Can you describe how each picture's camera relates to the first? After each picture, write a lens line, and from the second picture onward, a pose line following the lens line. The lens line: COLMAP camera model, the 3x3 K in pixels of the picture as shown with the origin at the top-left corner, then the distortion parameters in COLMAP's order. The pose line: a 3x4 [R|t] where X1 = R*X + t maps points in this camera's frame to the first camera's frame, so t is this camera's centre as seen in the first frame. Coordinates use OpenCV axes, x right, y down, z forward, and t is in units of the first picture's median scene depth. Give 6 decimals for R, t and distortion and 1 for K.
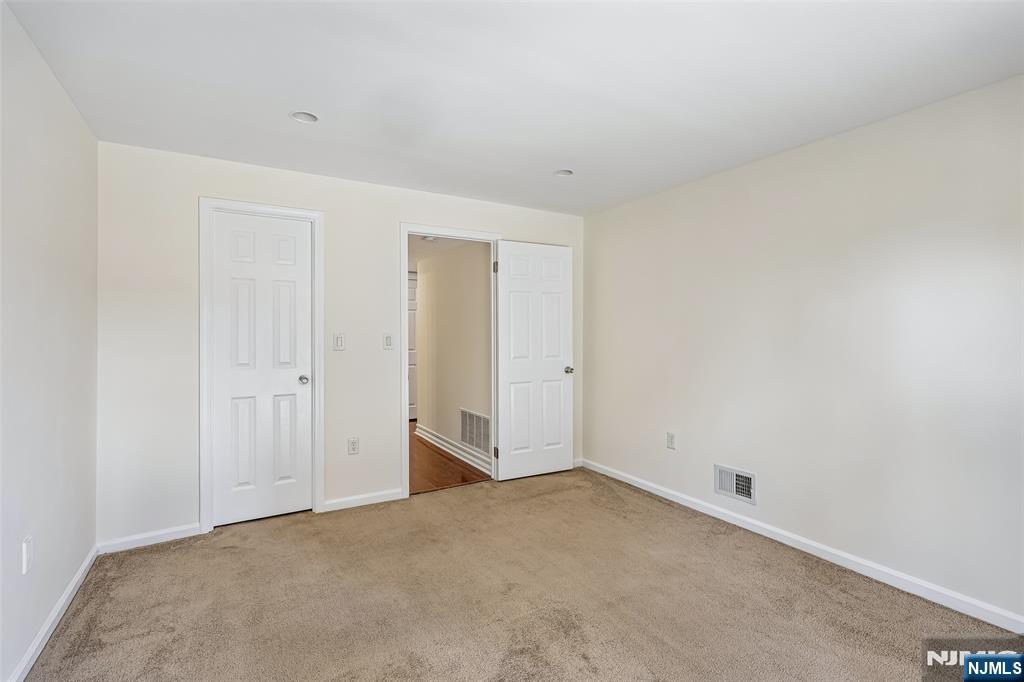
lens RADIAL K [[475.8, 0, 512.0], [0, 475.8, 341.0], [0, 0, 1]] dist [0.022099, -0.000138]
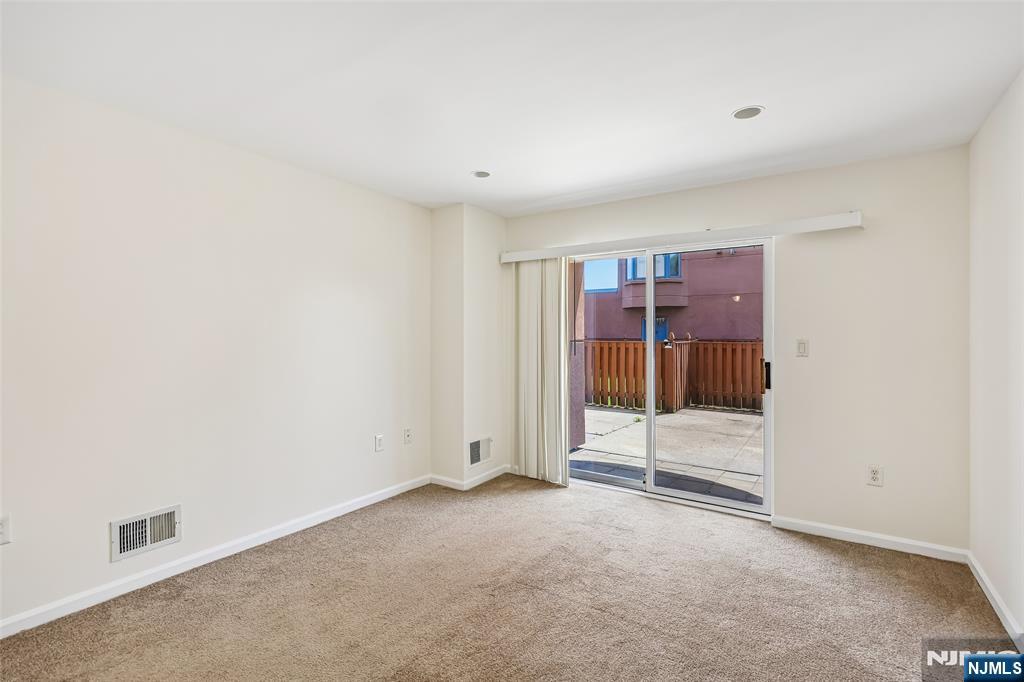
lens RADIAL K [[475.8, 0, 512.0], [0, 475.8, 341.0], [0, 0, 1]] dist [0.022099, -0.000138]
pose [[-0.439677, -0.008278, 0.898118, -0.516041], [0.004877, 0.999921, 0.011603, -0.015919], [-0.898143, 0.009482, -0.439602, 0.864350]]
